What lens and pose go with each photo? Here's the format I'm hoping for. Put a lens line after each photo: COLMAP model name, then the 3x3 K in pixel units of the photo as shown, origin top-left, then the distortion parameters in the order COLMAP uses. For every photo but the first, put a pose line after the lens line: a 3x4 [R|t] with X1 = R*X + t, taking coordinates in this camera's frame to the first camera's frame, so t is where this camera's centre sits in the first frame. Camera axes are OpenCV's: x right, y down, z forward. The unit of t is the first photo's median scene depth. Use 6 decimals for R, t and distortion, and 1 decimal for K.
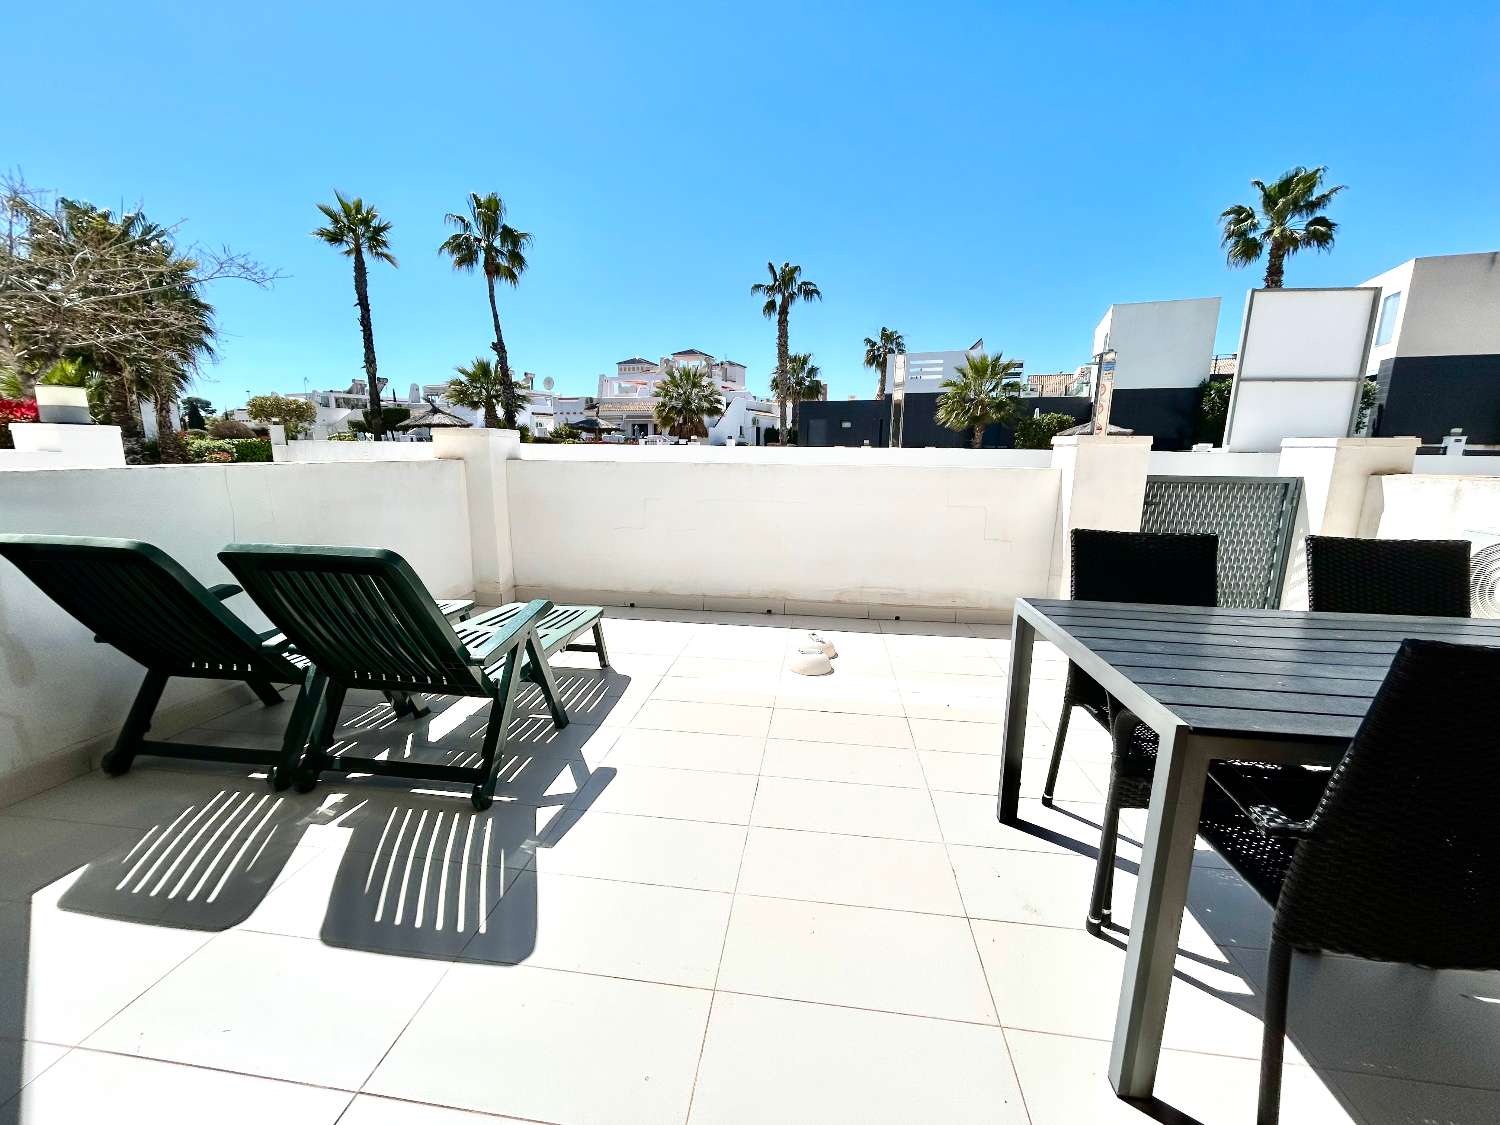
lens RADIAL K [[608.2, 0, 750.3], [0, 608.2, 559.1], [0, 0, 1]] dist [-0.002969, 0.001598]
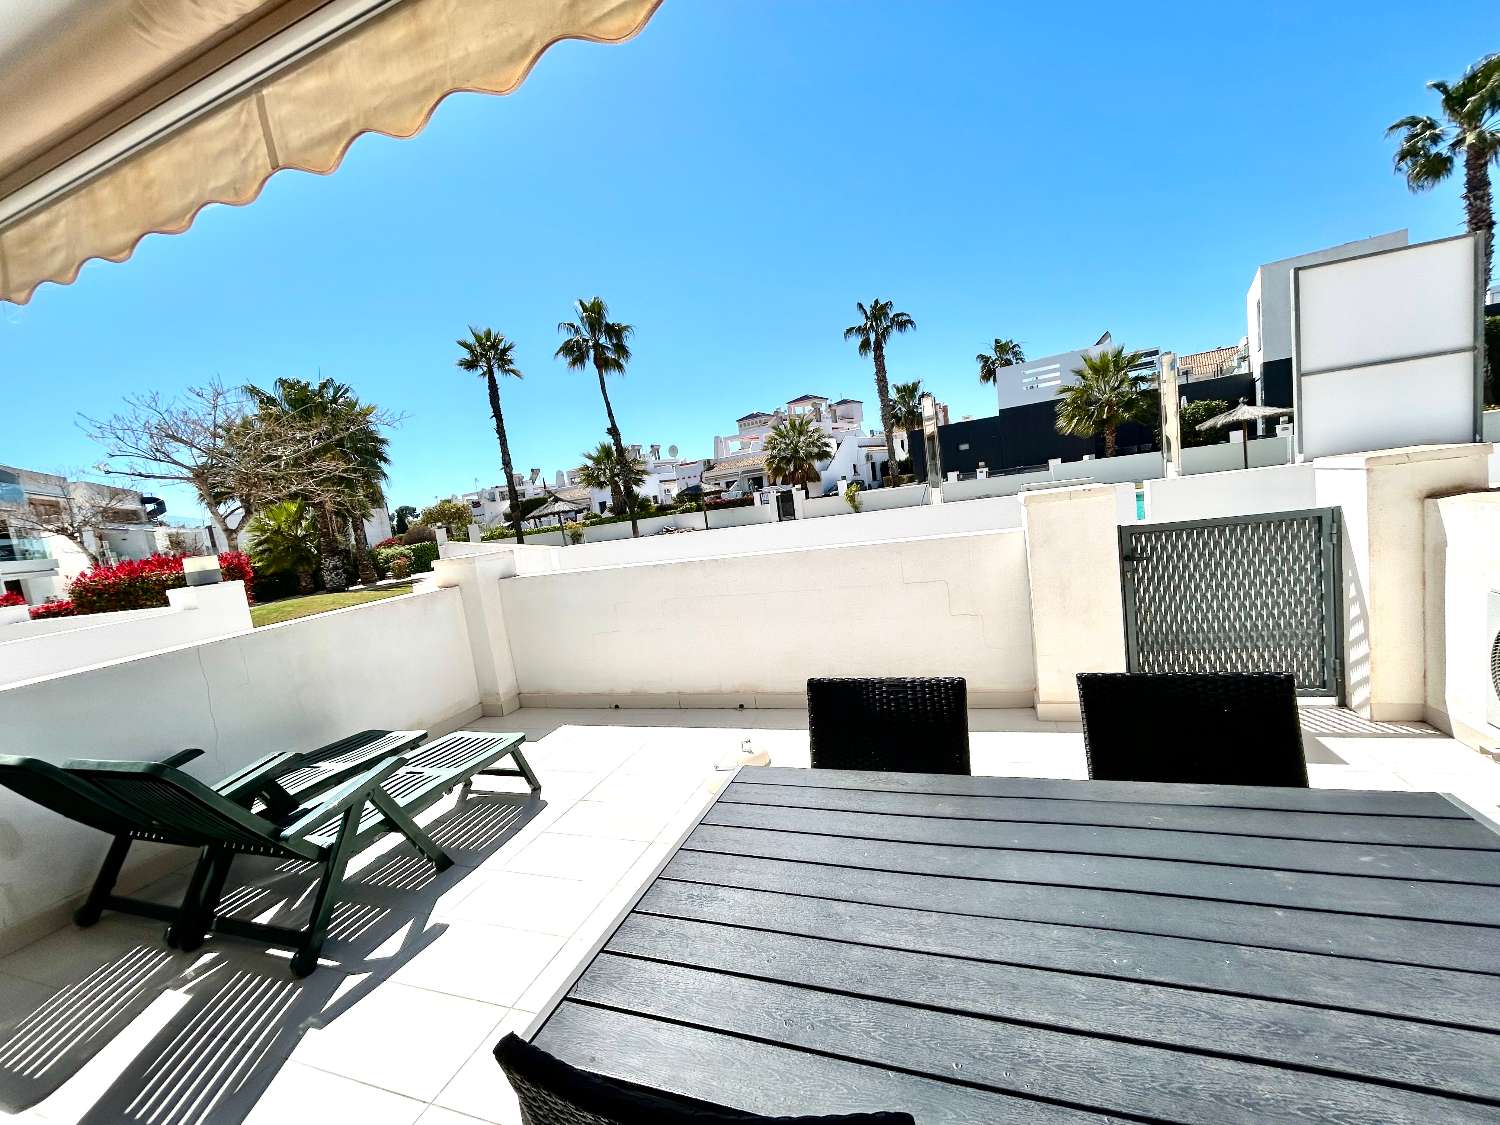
lens RADIAL K [[608.2, 0, 747.7], [0, 608.2, 559.6], [0, 0, 1]] dist [-0.002969, 0.001598]
pose [[0.966277, -0.115380, -0.230207, 0.045958], [0.100292, 0.992033, -0.076241, -0.011290], [0.237170, 0.050582, 0.970150, 0.006980]]
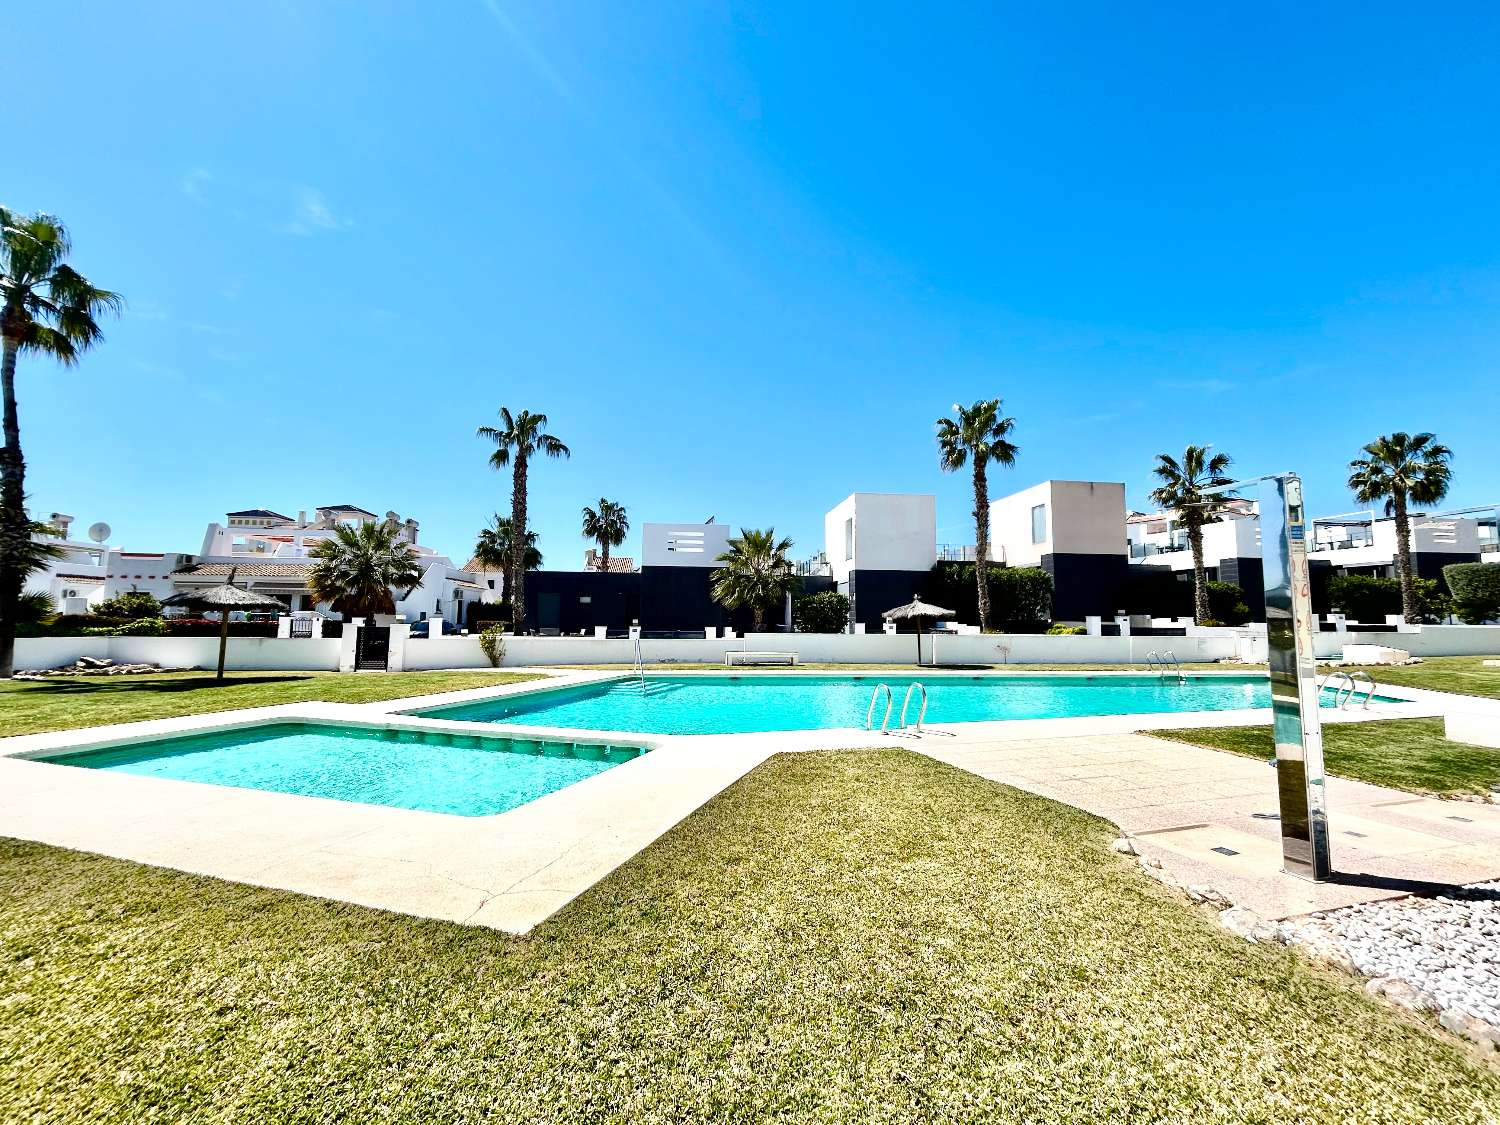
lens RADIAL K [[608.2, 0, 741.7], [0, 608.2, 559.9], [0, 0, 1]] dist [-0.002969, 0.001598]
pose [[0.869775, 0.043445, 0.491533, -0.103470], [0.093718, 0.963442, -0.250991, -0.059612], [-0.484467, 0.264371, 0.833906, 0.250755]]
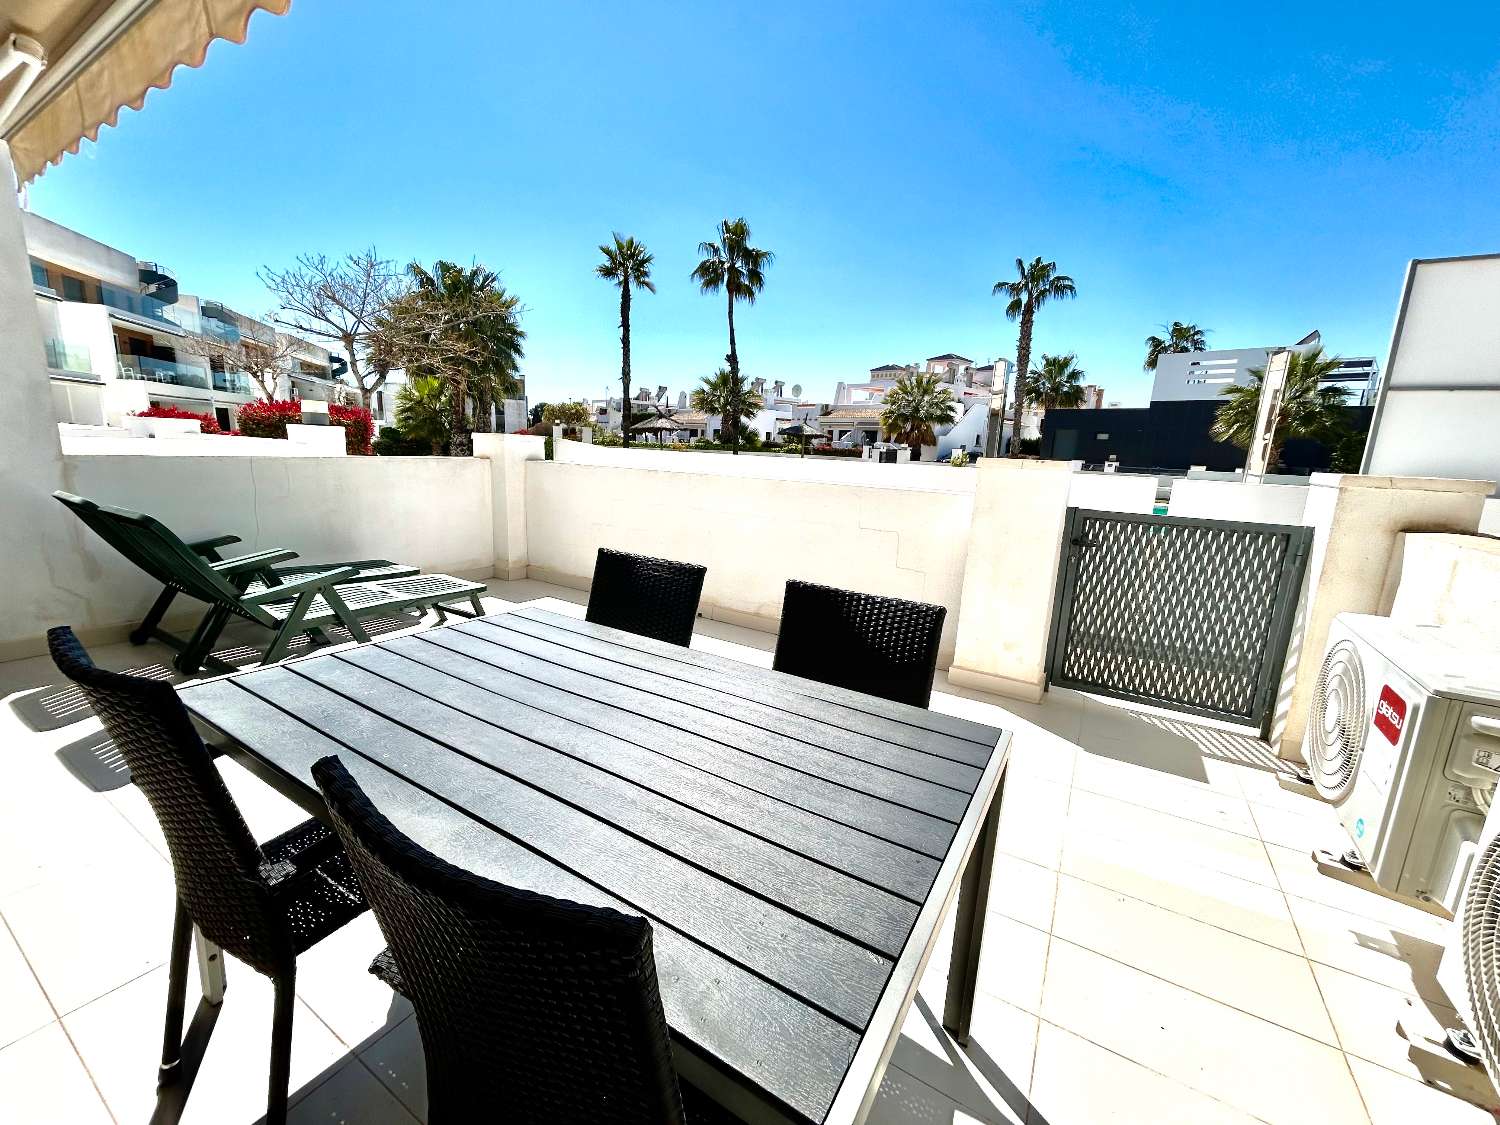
lens RADIAL K [[608.2, 0, 746.7], [0, 608.2, 557.9], [0, 0, 1]] dist [-0.002969, 0.001598]
pose [[0.913791, 0.101972, -0.393177, 0.079456], [-0.106392, 0.994268, 0.010599, -0.004823], [0.392004, 0.032146, 0.919402, 0.010811]]
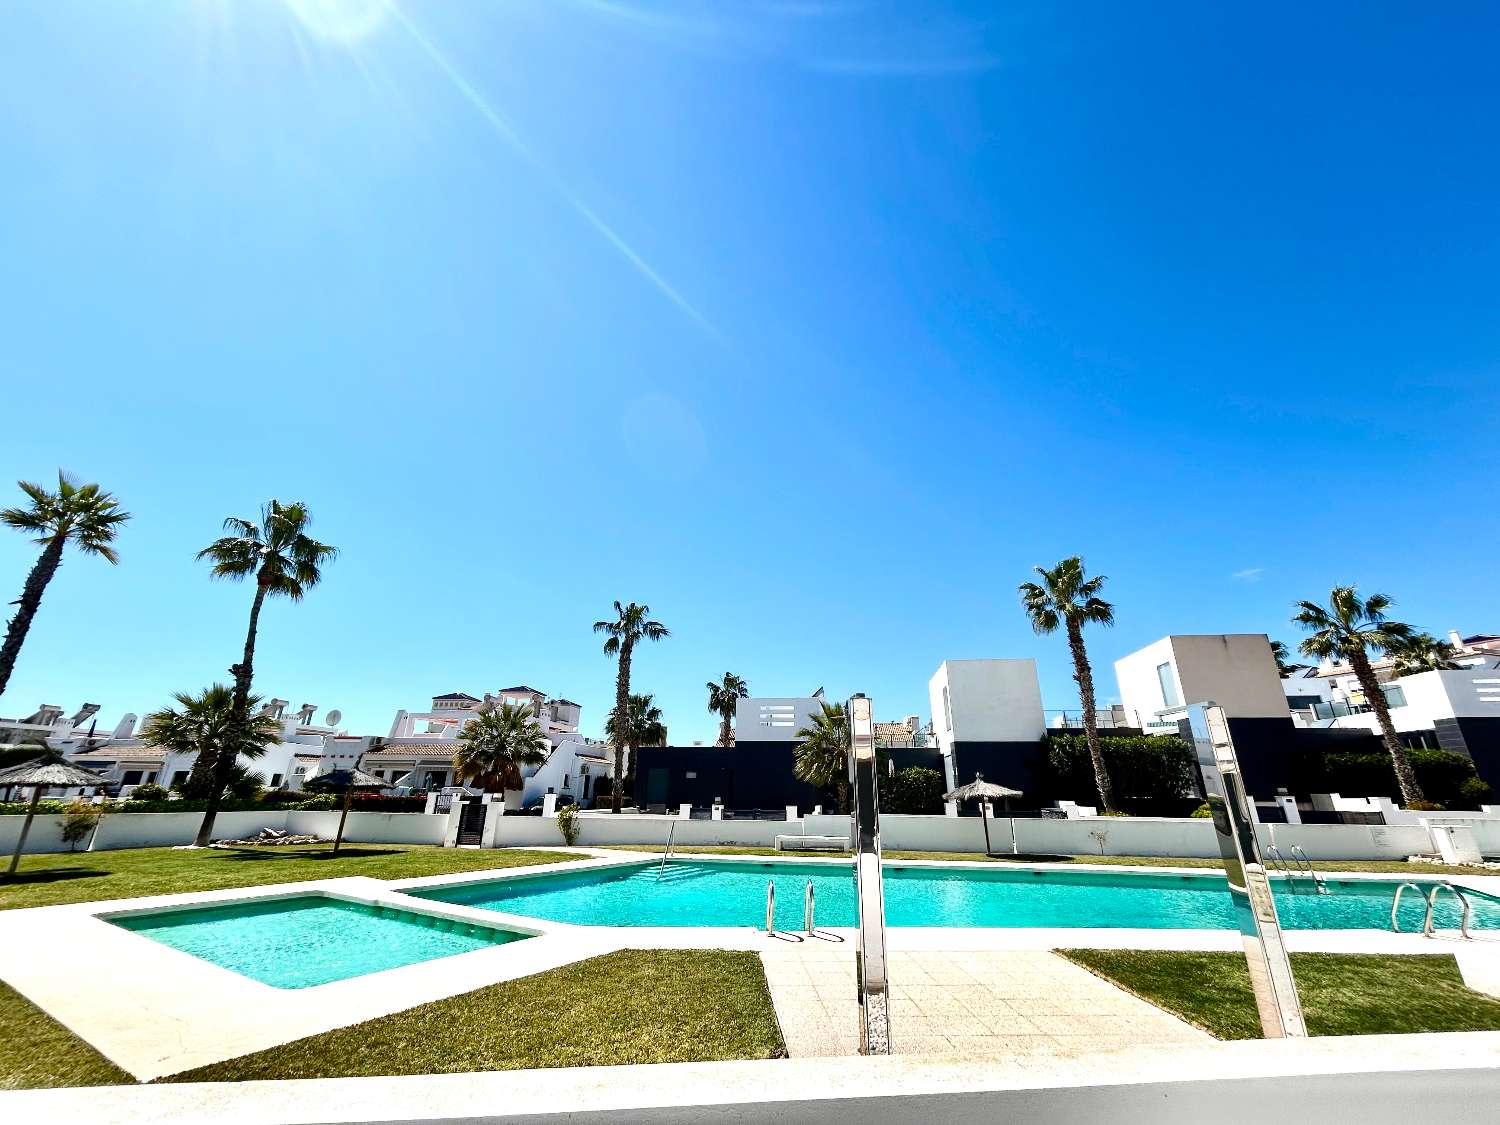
lens RADIAL K [[608.2, 0, 753.1], [0, 608.2, 559.2], [0, 0, 1]] dist [-0.002969, 0.001598]
pose [[0.966079, 0.091487, 0.241499, 0.005823], [0.047578, 0.856086, -0.514638, -0.047571], [-0.253826, 0.508671, 0.822694, 0.143978]]
